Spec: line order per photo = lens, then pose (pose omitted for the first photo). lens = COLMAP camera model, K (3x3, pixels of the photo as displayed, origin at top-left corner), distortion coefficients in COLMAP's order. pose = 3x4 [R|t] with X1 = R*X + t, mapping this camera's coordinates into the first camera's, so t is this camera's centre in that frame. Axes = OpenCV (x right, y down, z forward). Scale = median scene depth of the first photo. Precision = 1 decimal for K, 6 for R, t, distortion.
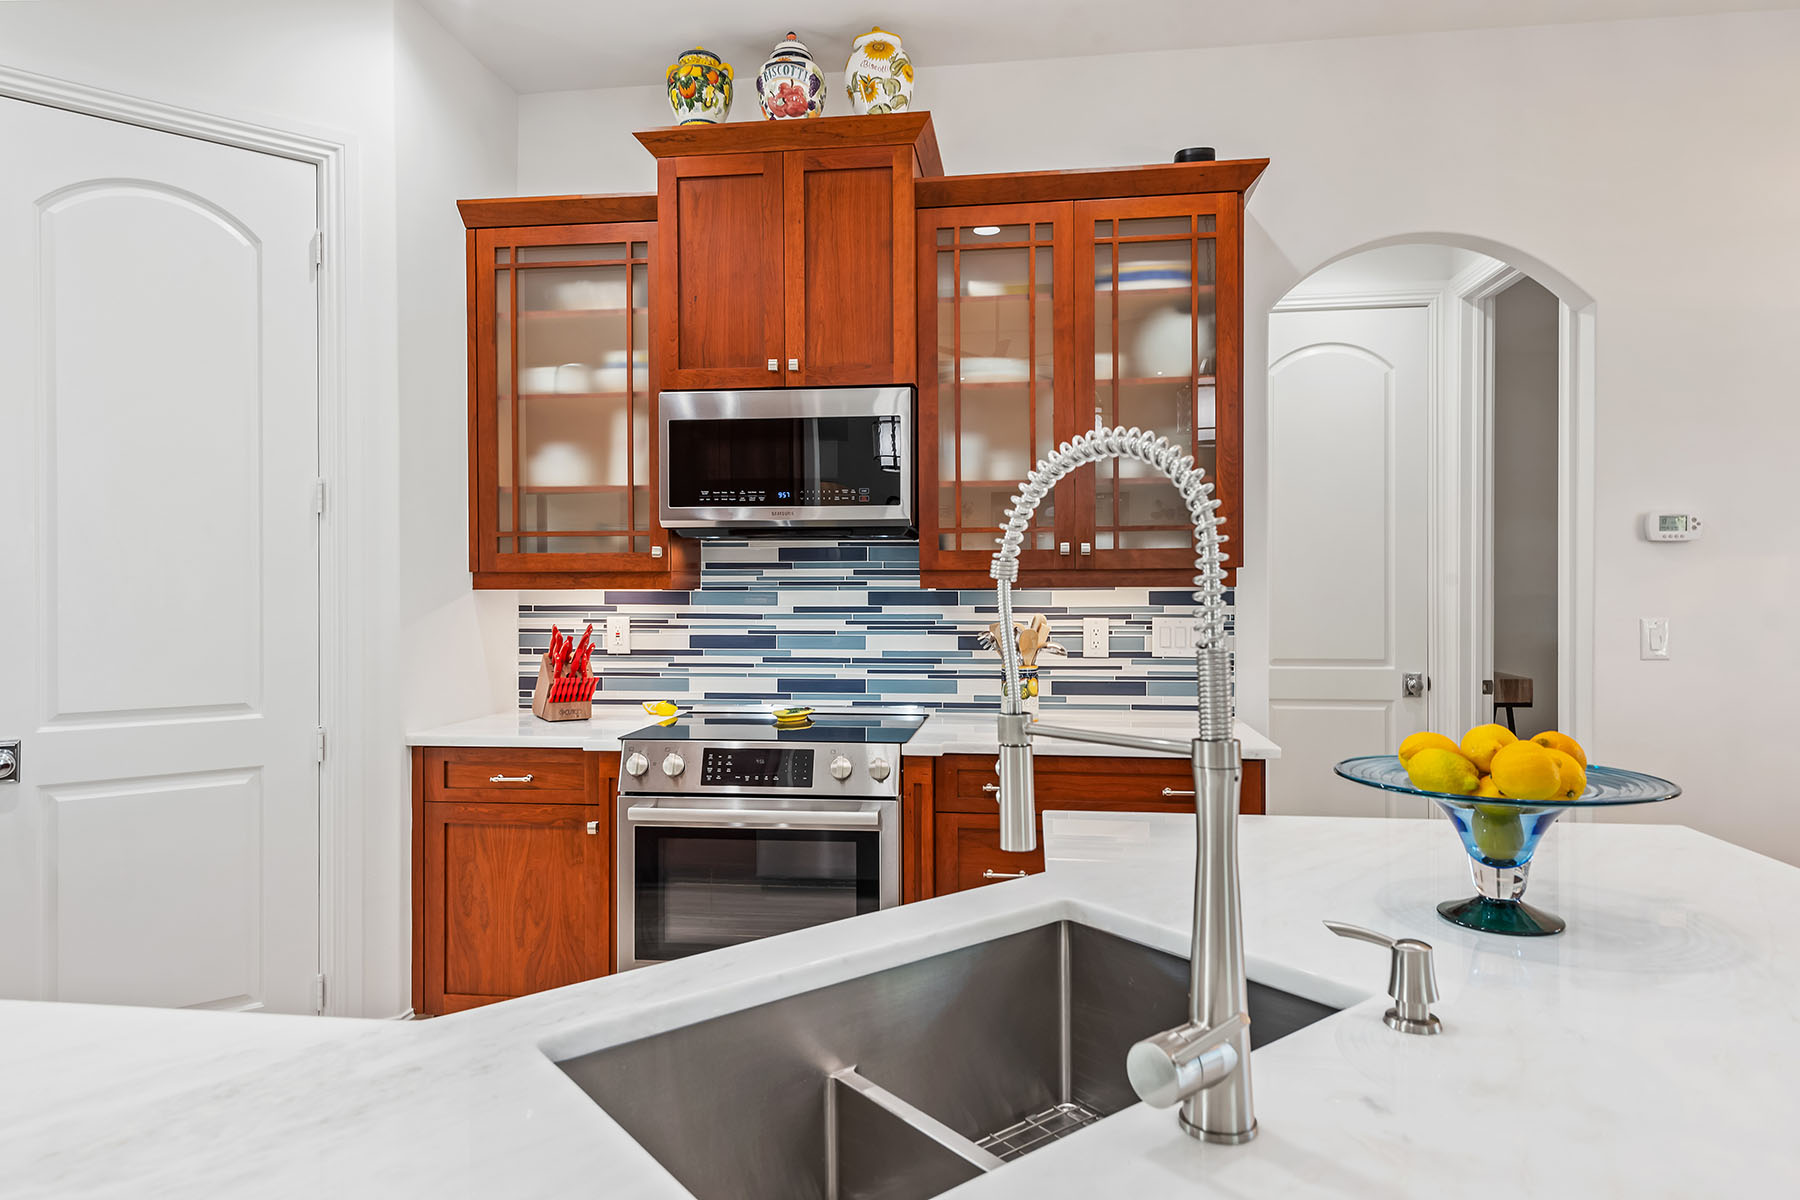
lens RADIAL K [[1076.3, 0, 900.3], [0, 1076.3, 598.7], [0, 0, 1]] dist [0.014405, -0.000525]
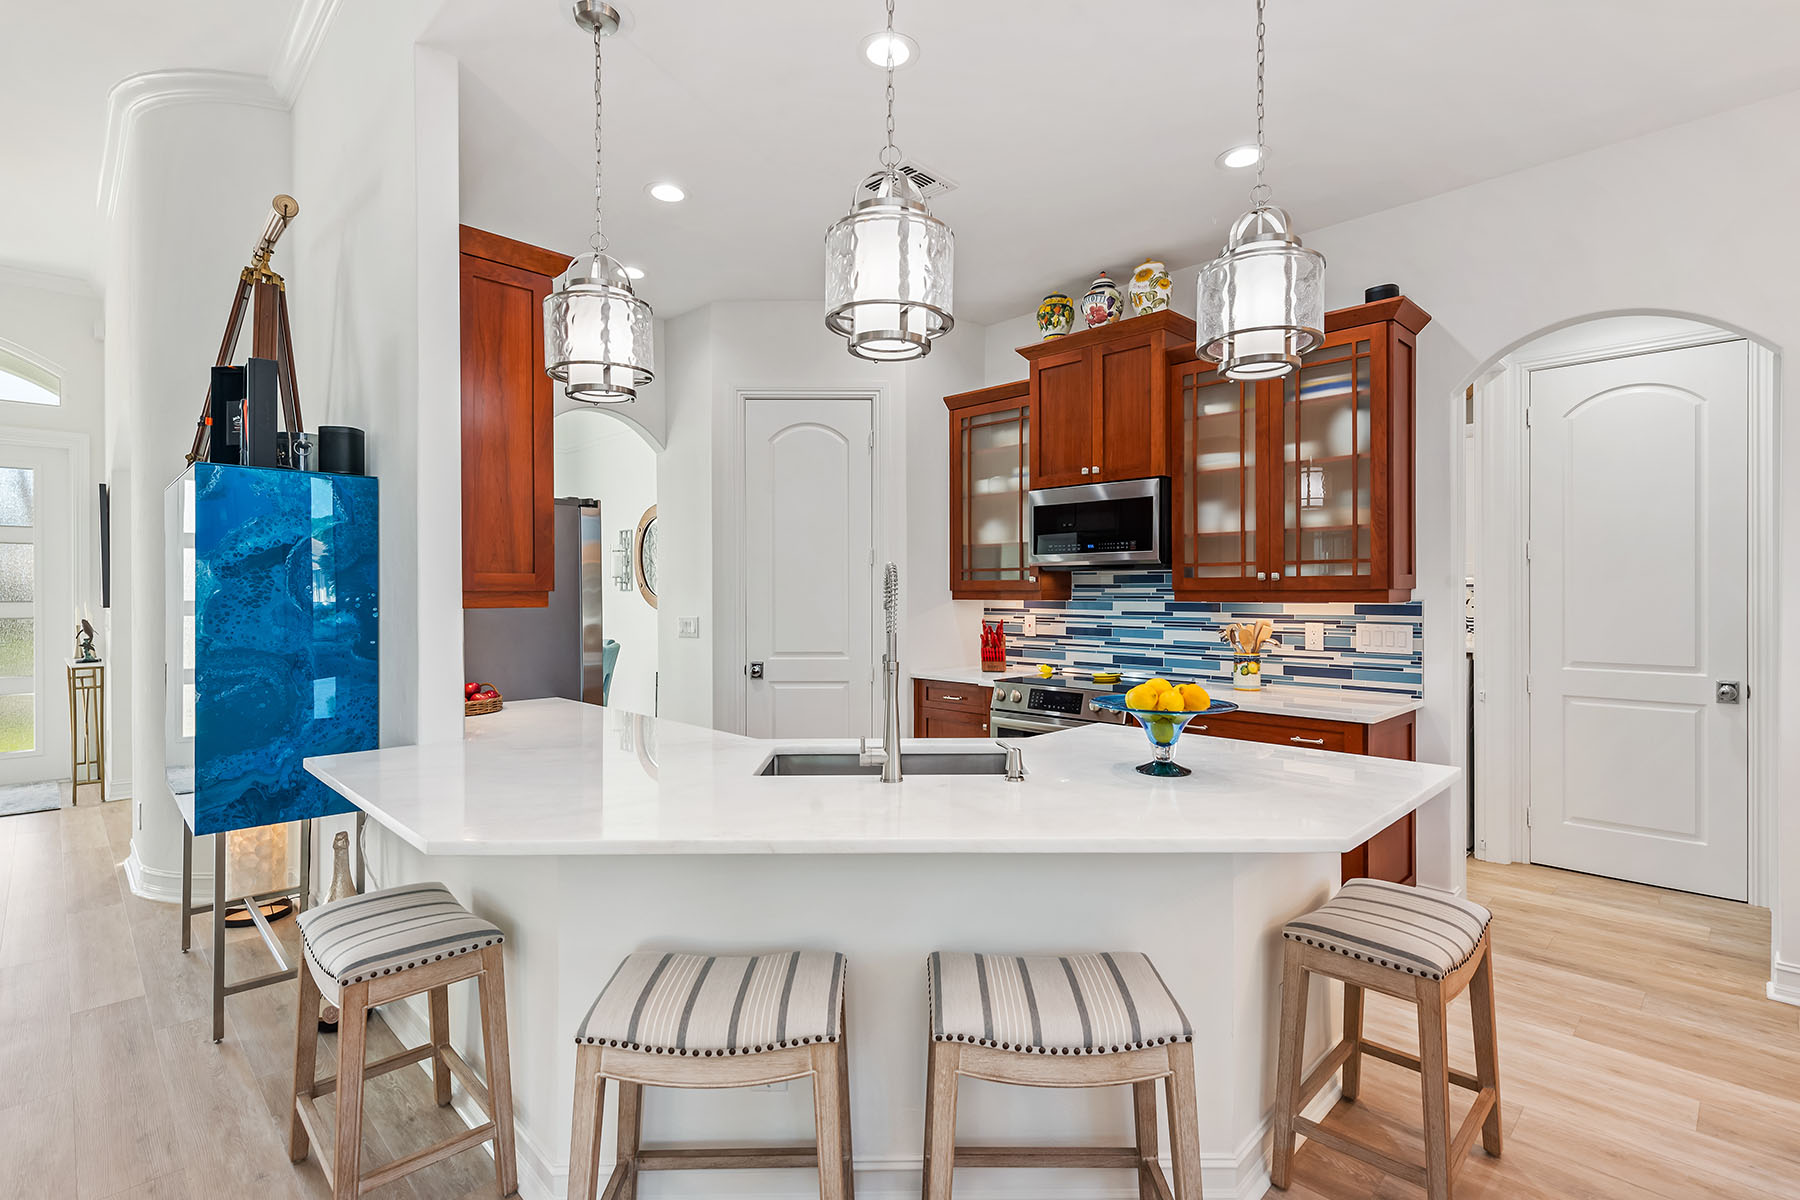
lens RADIAL K [[835.7, 0, 900.0], [0, 835.7, 600.0], [0, 0, 1]] dist [-0.000256, -0.000076]
pose [[0.790000, 0.008228, -0.613051, 0.433710], [-0.005801, 0.999965, 0.005946, -0.016043], [0.613079, -0.001141, 0.790021, -0.217502]]
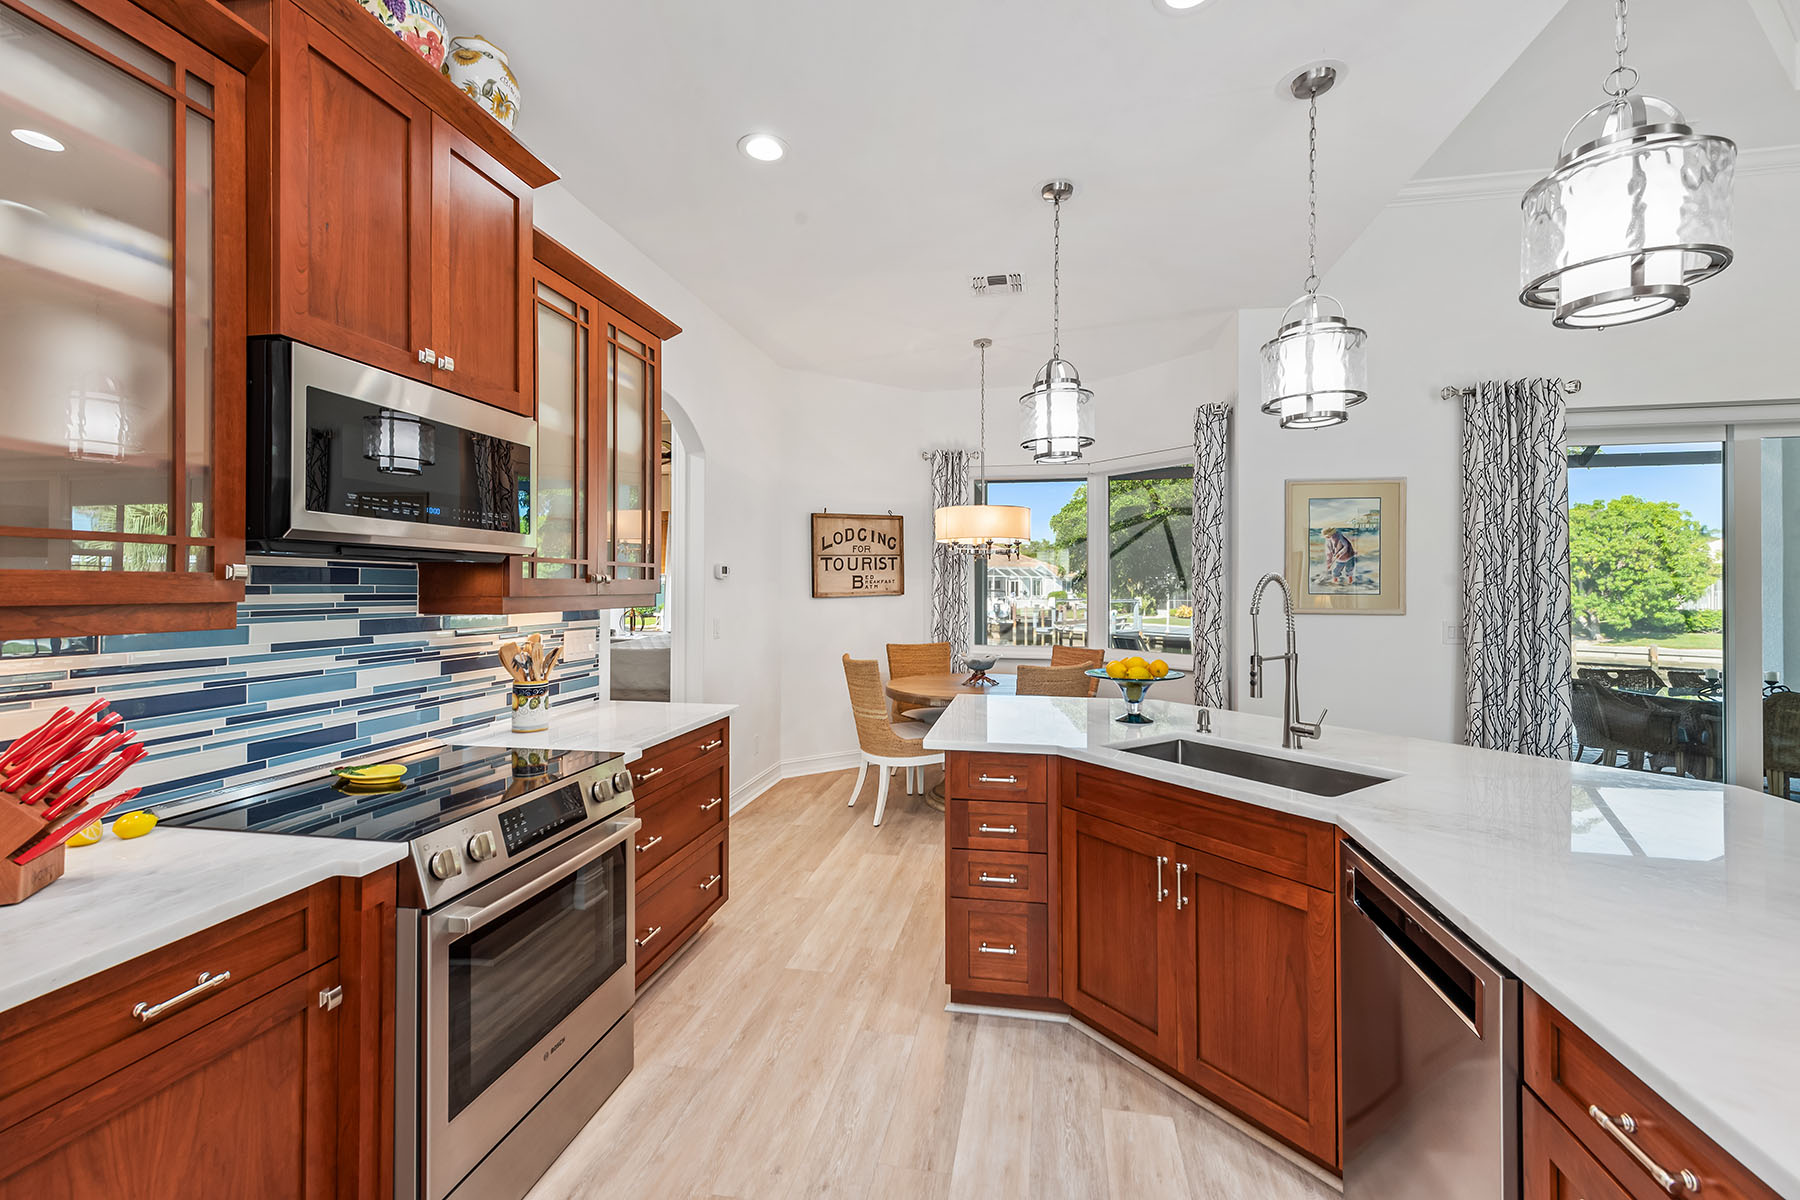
lens RADIAL K [[764.4, 0, 899.6], [0, 764.4, 587.7], [0, 0, 1]] dist [0.019115, -0.005883]
pose [[0.065407, 0.001970, 0.997857, -0.646028], [0.006981, 0.999973, -0.002431, -0.029269], [-0.997834, 0.007125, 0.065391, 0.551200]]
